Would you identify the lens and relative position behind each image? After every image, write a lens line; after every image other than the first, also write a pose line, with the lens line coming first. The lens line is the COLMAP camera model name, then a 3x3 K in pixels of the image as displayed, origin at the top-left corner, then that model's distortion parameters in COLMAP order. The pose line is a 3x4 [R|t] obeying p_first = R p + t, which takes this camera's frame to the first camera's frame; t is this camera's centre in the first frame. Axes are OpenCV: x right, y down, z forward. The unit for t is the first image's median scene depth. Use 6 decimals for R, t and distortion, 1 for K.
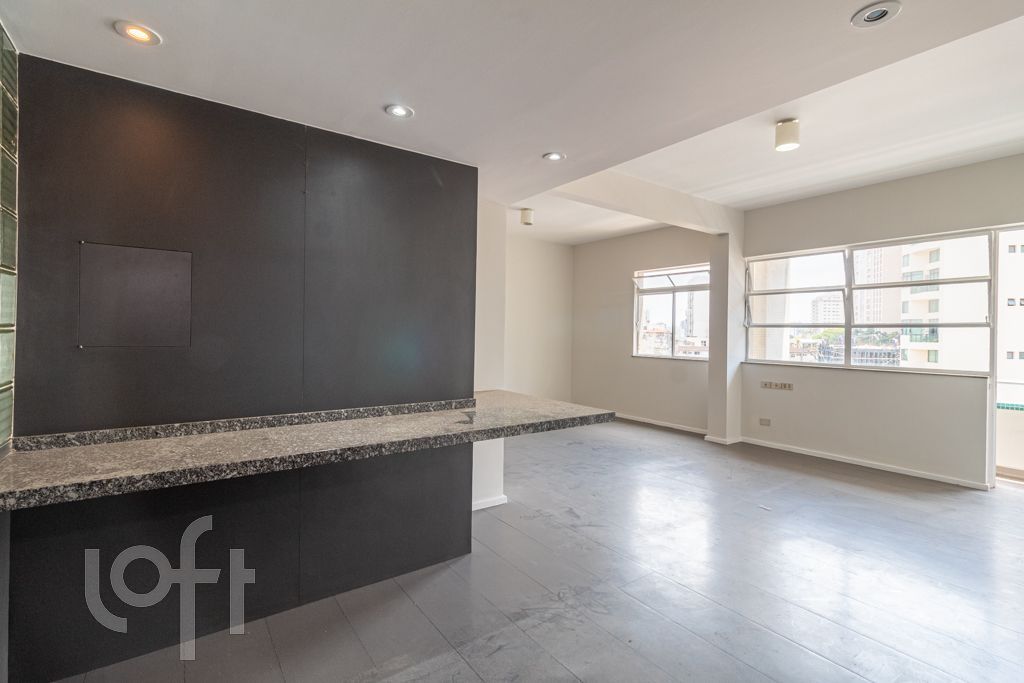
lens RADIAL K [[477.6, 0, 521.0], [0, 477.6, 333.3], [0, 0, 1]] dist [0.005873, -0.000643]
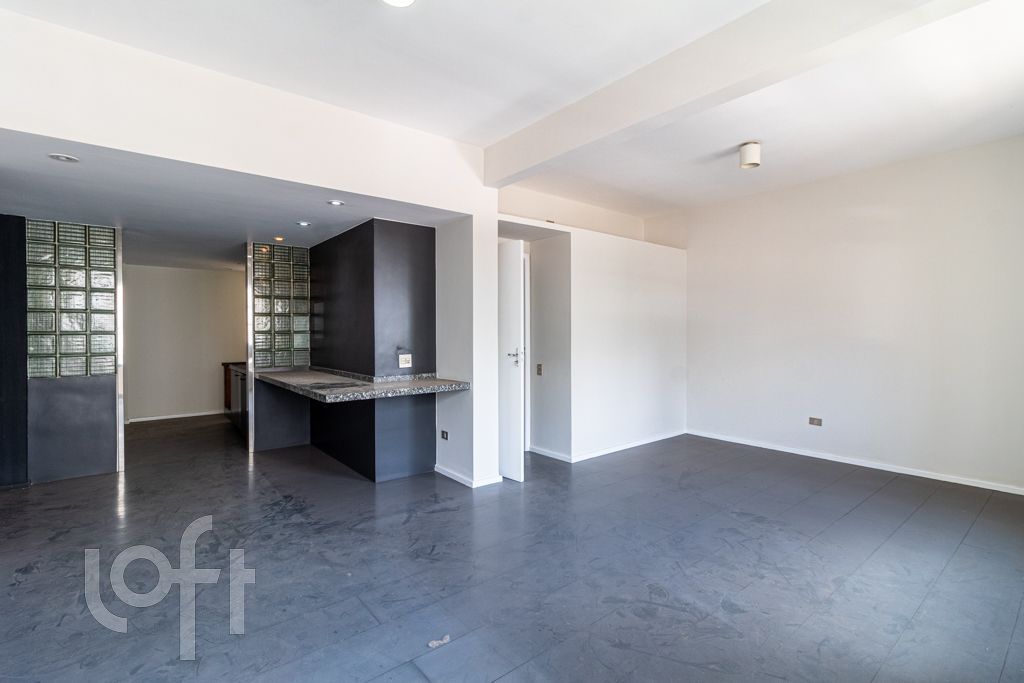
lens RADIAL K [[477.6, 0, 521.9], [0, 477.6, 336.8], [0, 0, 1]] dist [0.005873, -0.000643]
pose [[0.053690, -0.001919, -0.998556, 0.657171], [0.002157, 0.999996, -0.001805, 0.006928], [0.998555, -0.002057, 0.053694, 0.651743]]
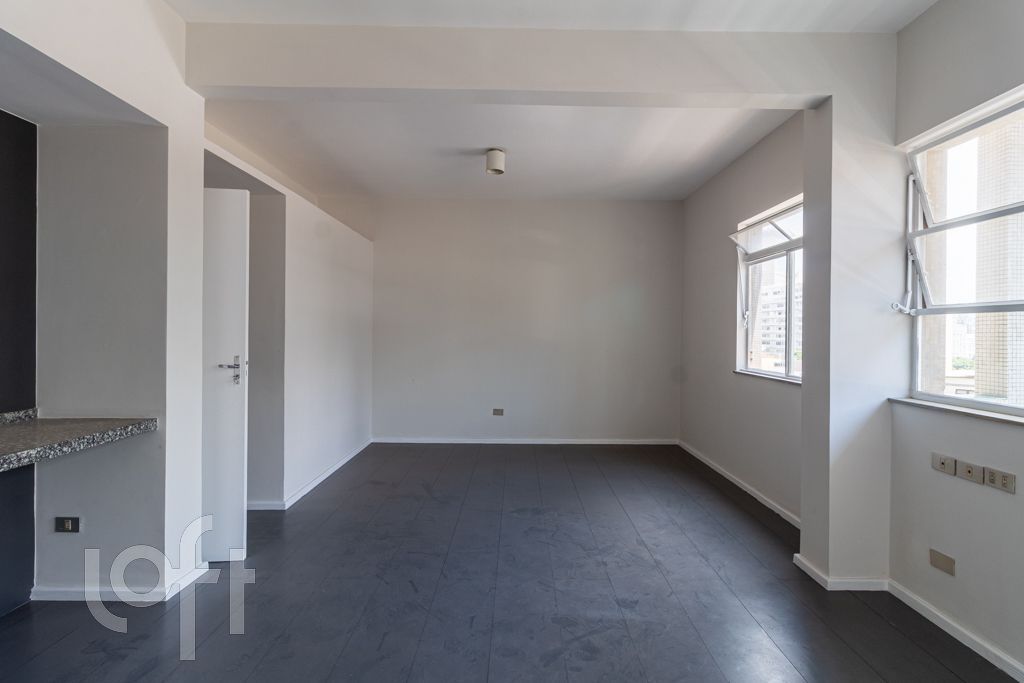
lens RADIAL K [[477.6, 0, 519.0], [0, 477.6, 335.6], [0, 0, 1]] dist [0.005873, -0.000643]
pose [[0.810323, -0.002832, -0.585977, 0.441620], [0.002723, 0.999996, -0.001067, 0.004623], [0.585978, -0.000731, 0.810327, 0.471388]]
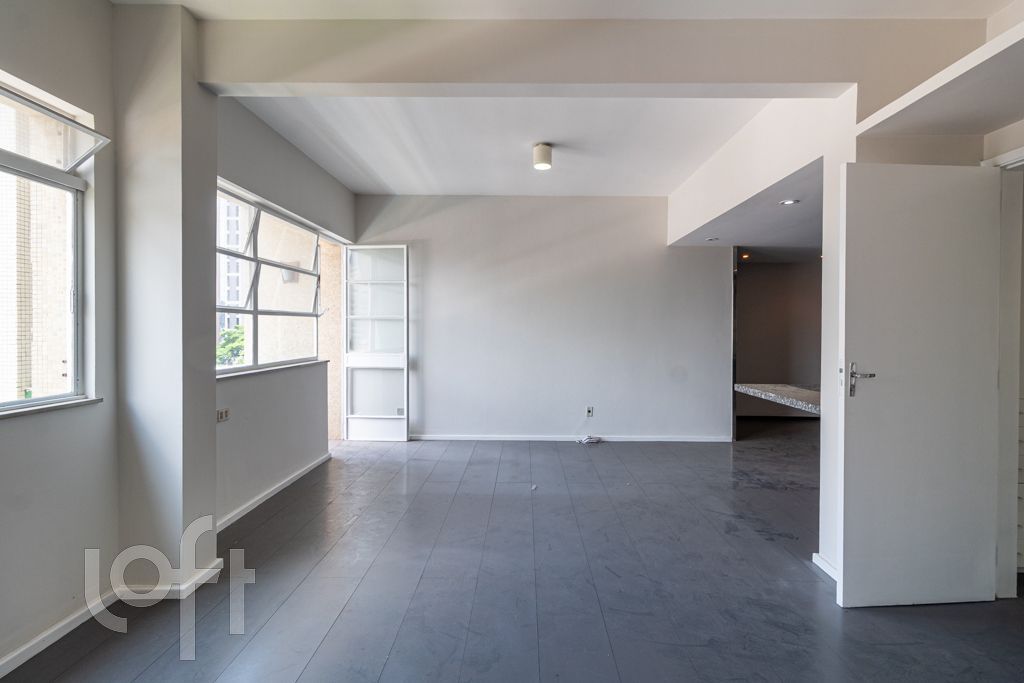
lens RADIAL K [[466.8, 0, 519.9], [0, 466.8, 336.5], [0, 0, 1]] dist [0.002177, -0.000303]
pose [[-0.801109, -0.028794, 0.597825, -0.054411], [-0.016336, 0.999522, 0.026251, -0.003135], [-0.598295, 0.011264, -0.801197, 1.140272]]
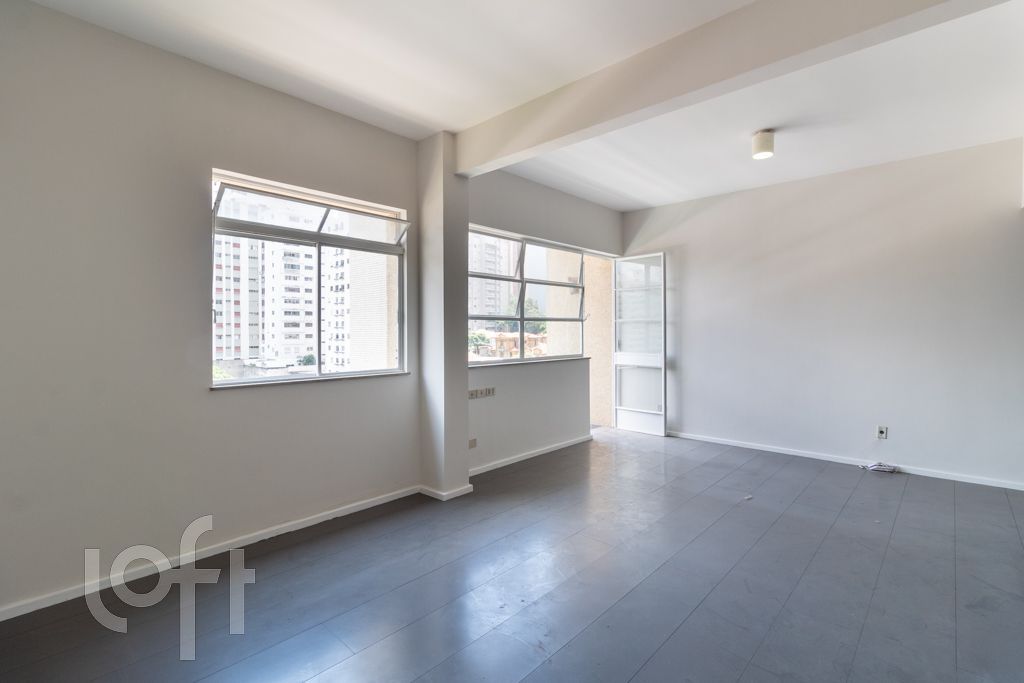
lens RADIAL K [[466.8, 0, 529.3], [0, 466.8, 335.5], [0, 0, 1]] dist [0.002177, -0.000303]
pose [[-0.208293, -0.024701, 0.977754, -0.222876], [0.000942, 0.999676, 0.025455, -0.005494], [-0.978066, 0.006223, -0.208203, 1.018665]]
